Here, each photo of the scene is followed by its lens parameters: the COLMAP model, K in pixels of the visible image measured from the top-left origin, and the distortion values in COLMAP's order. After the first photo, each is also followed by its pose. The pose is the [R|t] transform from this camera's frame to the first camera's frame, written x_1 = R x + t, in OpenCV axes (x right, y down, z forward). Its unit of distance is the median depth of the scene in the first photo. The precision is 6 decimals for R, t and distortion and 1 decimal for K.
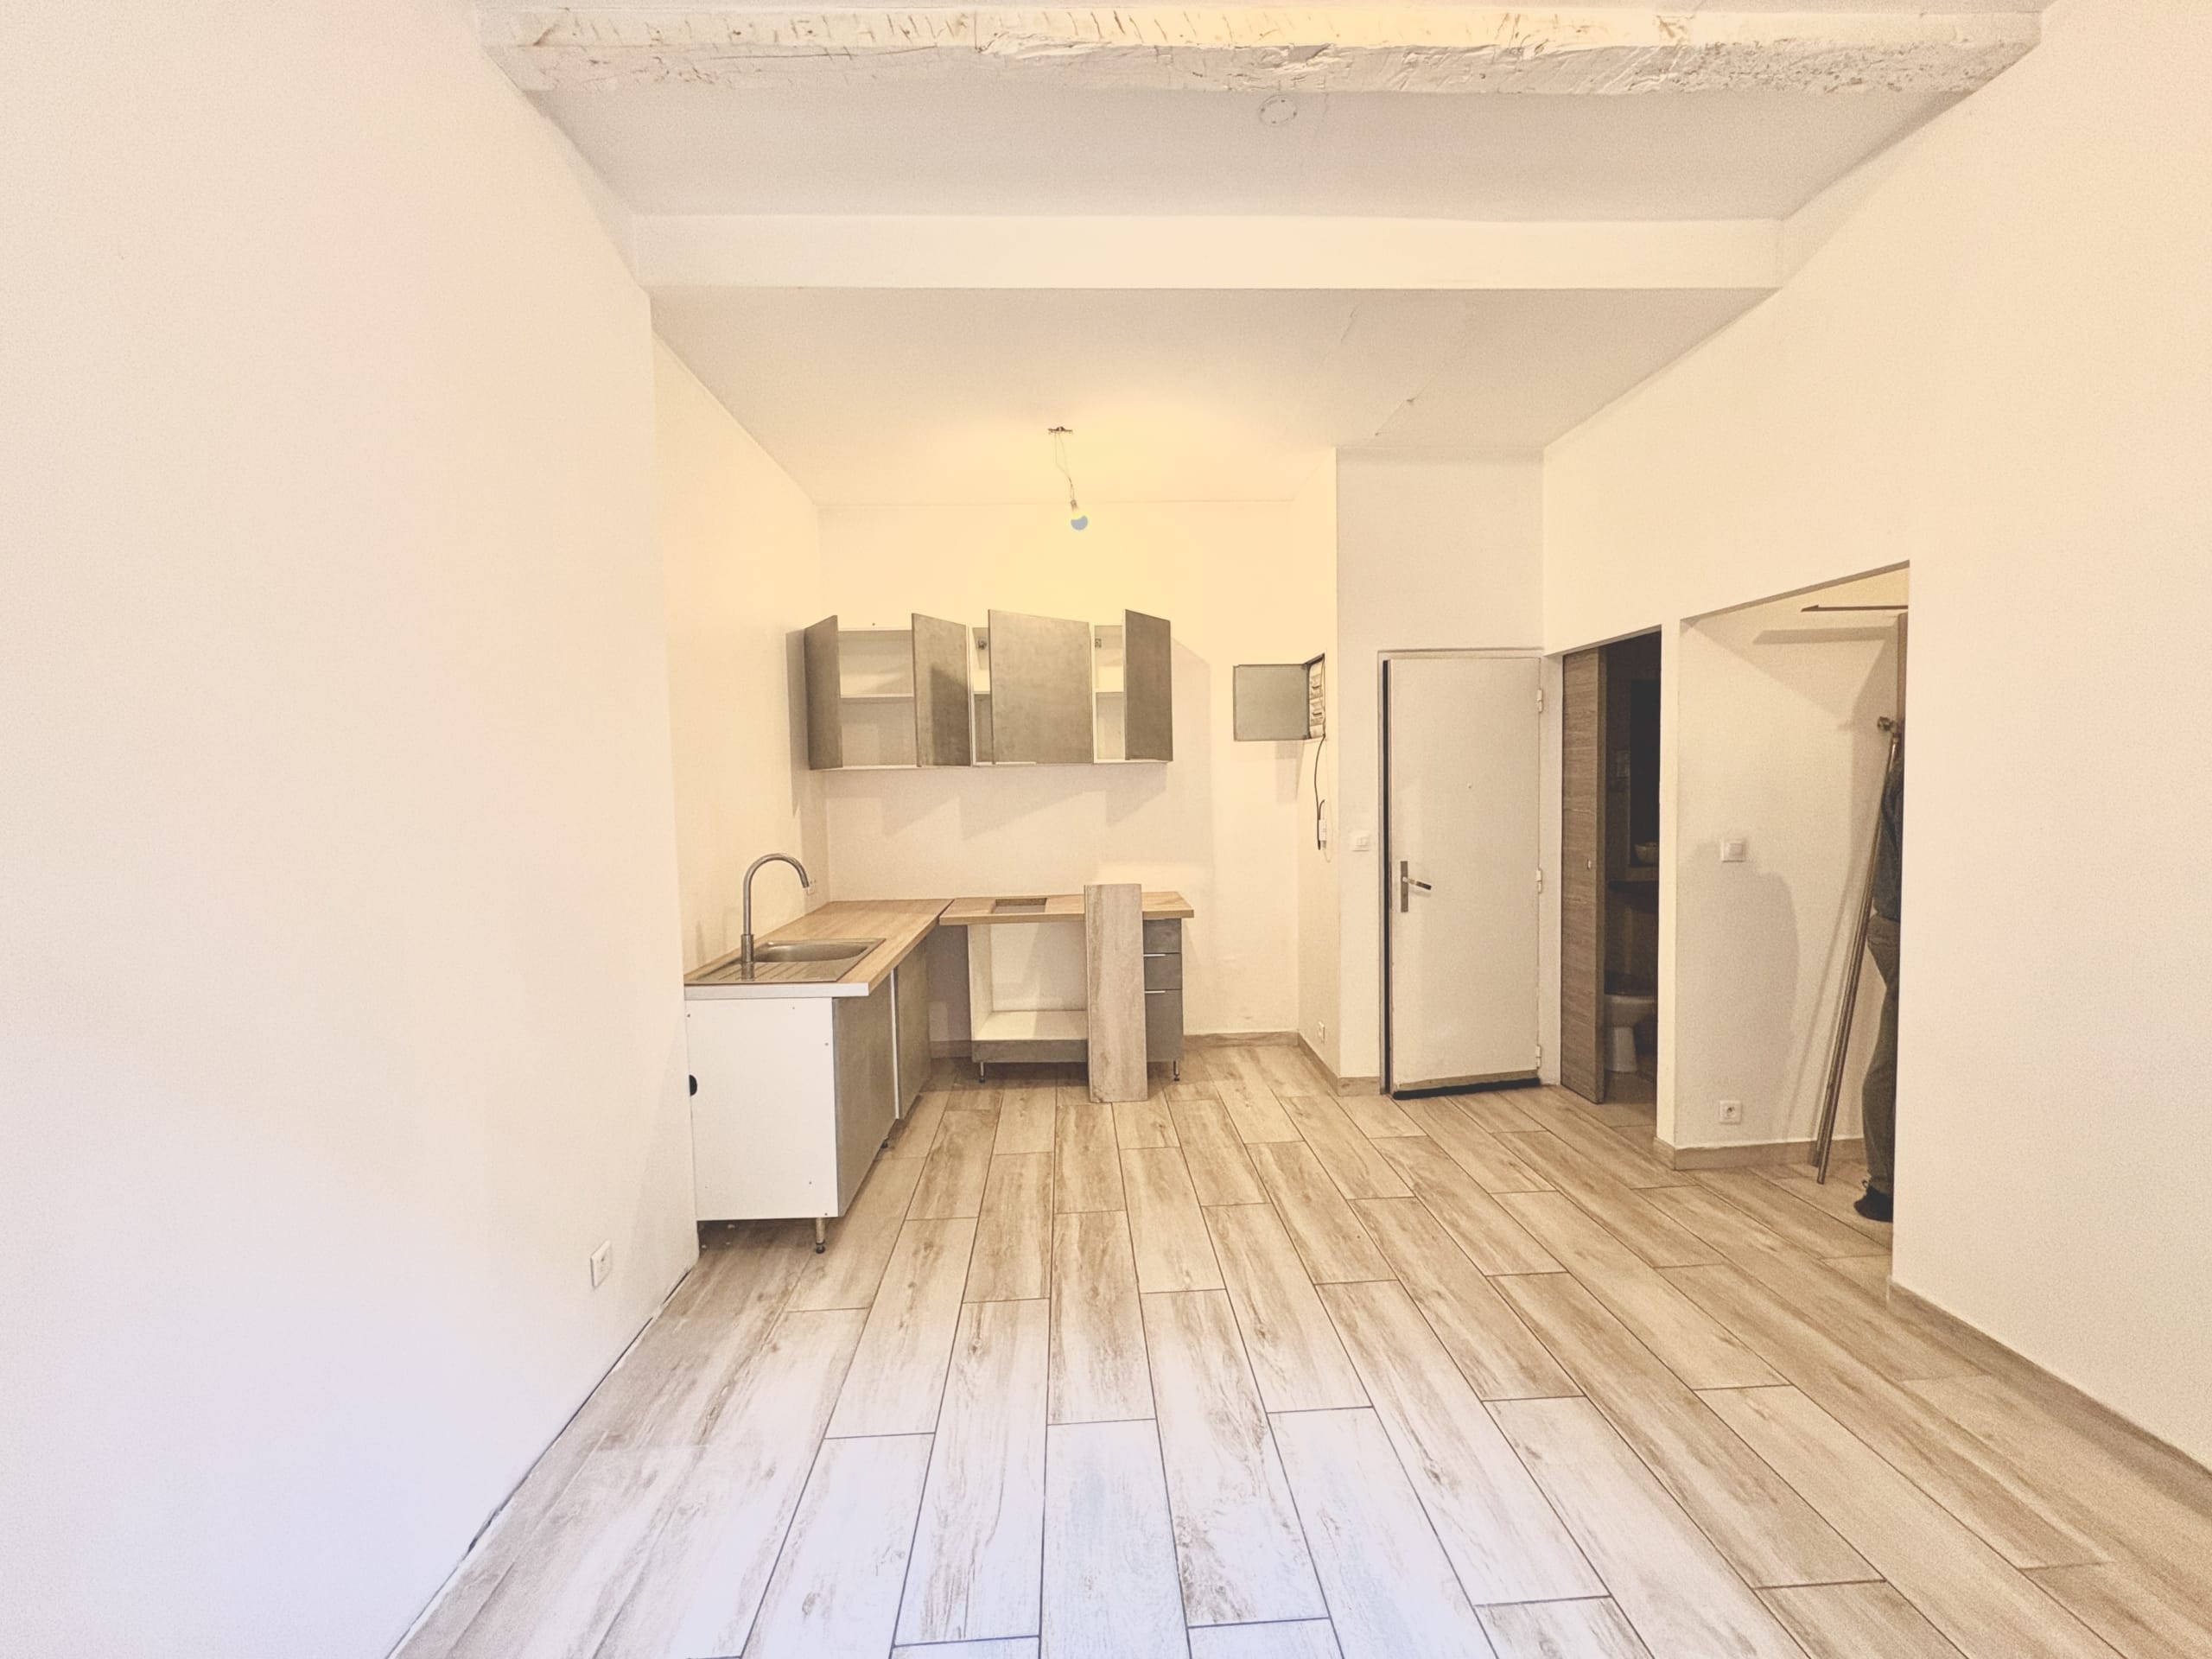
lens RADIAL K [[881.9, 0, 1106.3], [0, 881.9, 828.5], [0, 0, 1]] dist [-0.002696, 0.000429]
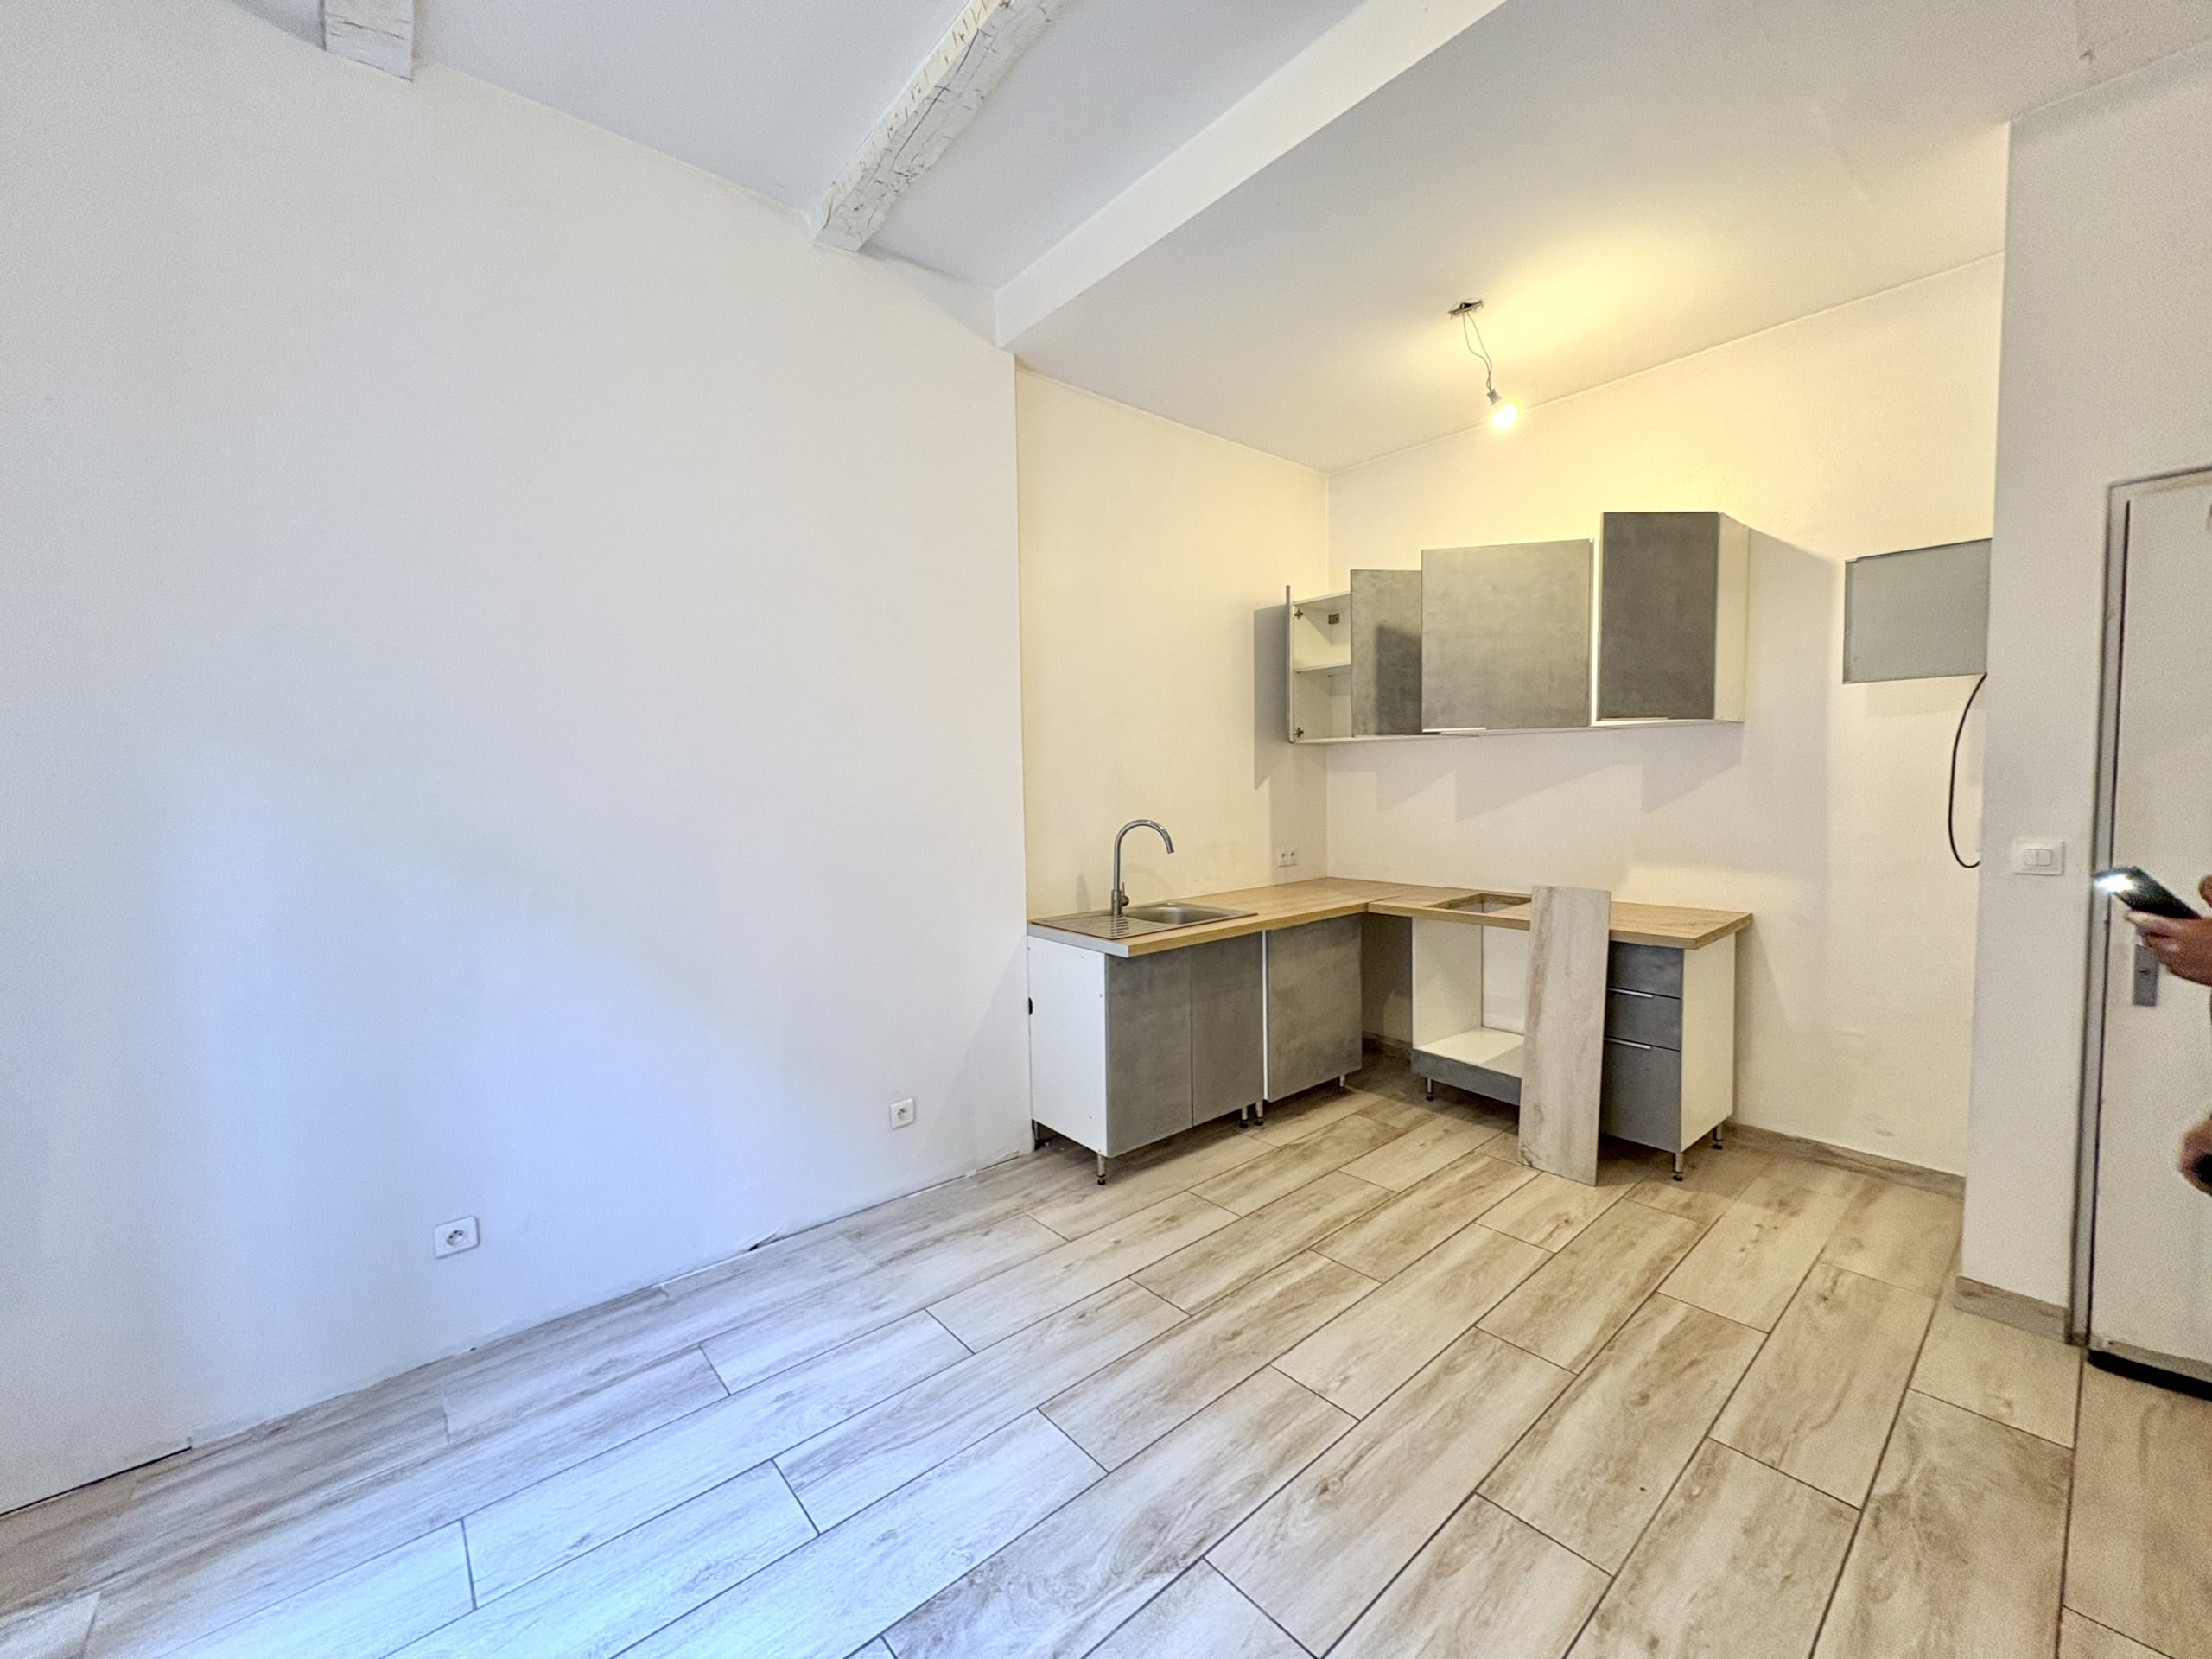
lens RADIAL K [[881.9, 0, 1106.5], [0, 881.9, 828.3], [0, 0, 1]] dist [-0.002696, 0.000429]
pose [[0.613765, 0.056039, -0.787497, 0.420405], [-0.037480, 0.998421, 0.041838, -0.004497], [0.788598, 0.003837, 0.614897, 0.270342]]
